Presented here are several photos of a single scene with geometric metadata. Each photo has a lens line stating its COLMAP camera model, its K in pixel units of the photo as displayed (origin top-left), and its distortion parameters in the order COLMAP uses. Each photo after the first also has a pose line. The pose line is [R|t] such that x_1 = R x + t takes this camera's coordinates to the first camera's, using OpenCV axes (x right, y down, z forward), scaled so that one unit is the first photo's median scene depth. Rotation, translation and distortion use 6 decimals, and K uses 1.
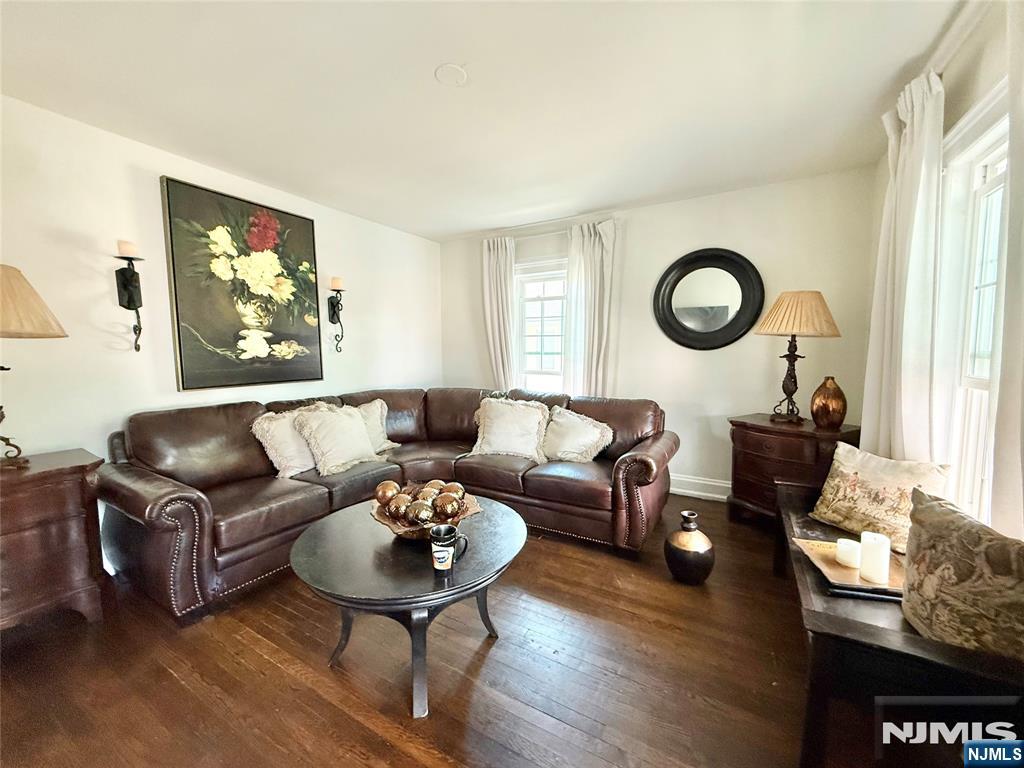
lens RADIAL K [[405.9, 0, 508.3], [0, 405.9, 381.8], [0, 0, 1]] dist [-0.001551, 0.000604]
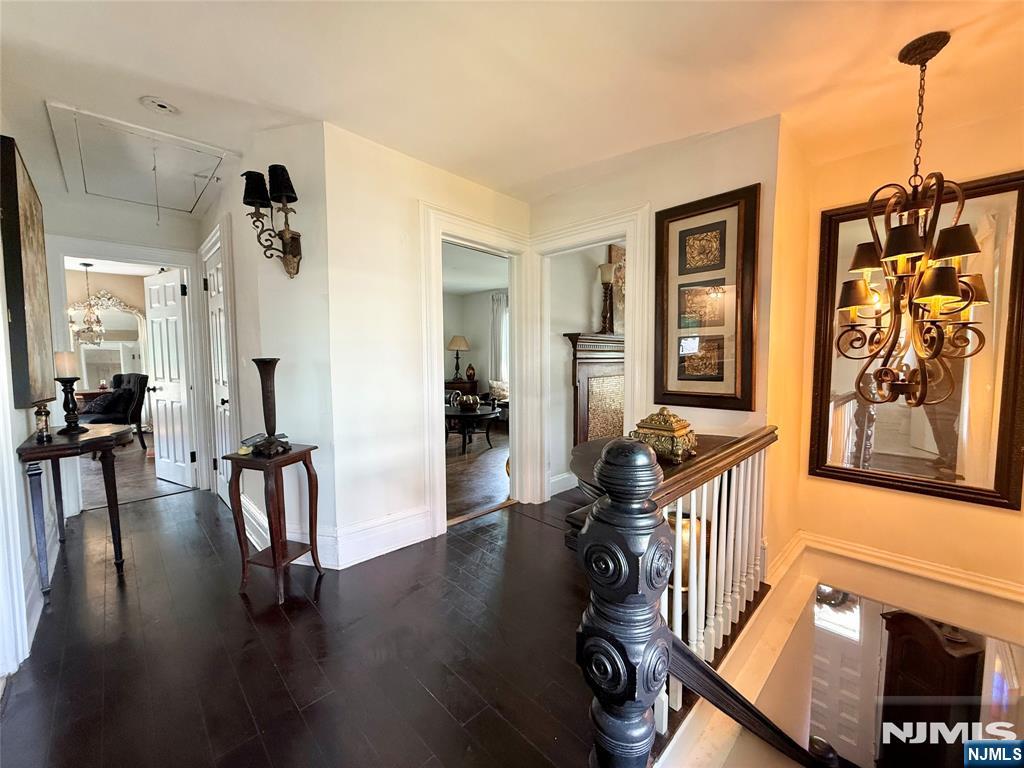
lens RADIAL K [[405.9, 0, 509.1], [0, 405.9, 384.2], [0, 0, 1]] dist [-0.001551, 0.000604]
pose [[0.271409, -0.064135, 0.960325, -1.907406], [0.083172, 0.995608, 0.042985, 0.031781], [-0.958864, 0.068206, 0.275552, -0.141295]]
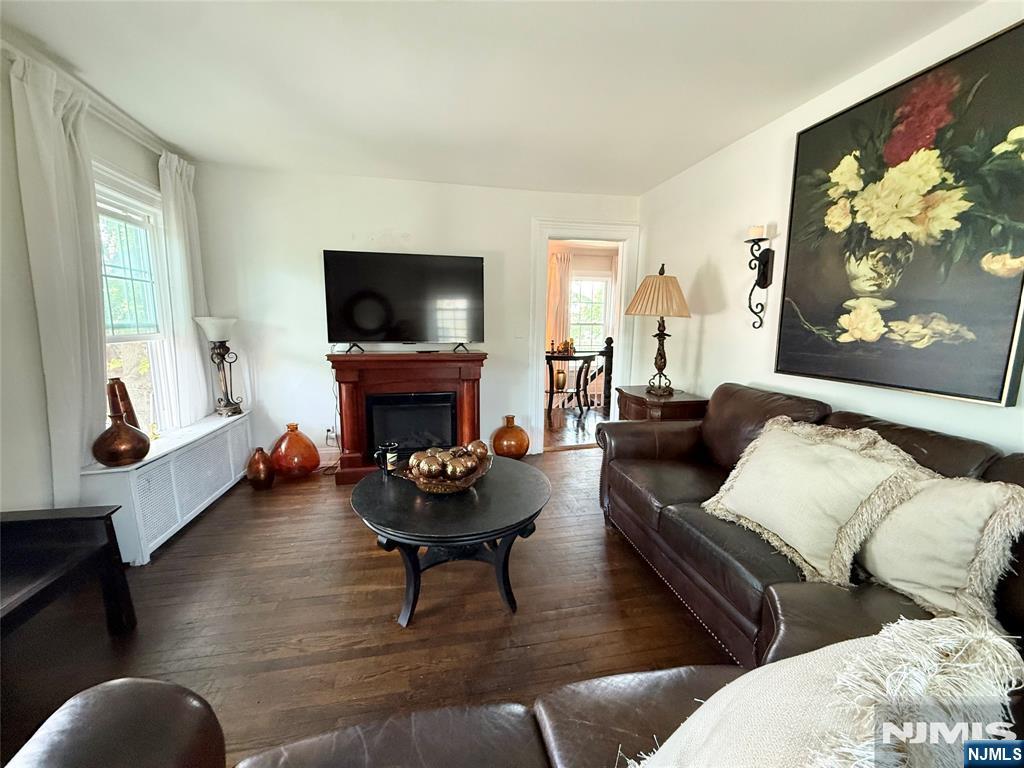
lens RADIAL K [[405.9, 0, 508.5], [0, 405.9, 380.4], [0, 0, 1]] dist [-0.001551, 0.000604]
pose [[-0.756753, 0.095730, -0.646653, 0.229033], [-0.058293, 0.975396, 0.212615, -0.102404], [0.651096, 0.198592, -0.732554, 1.106645]]
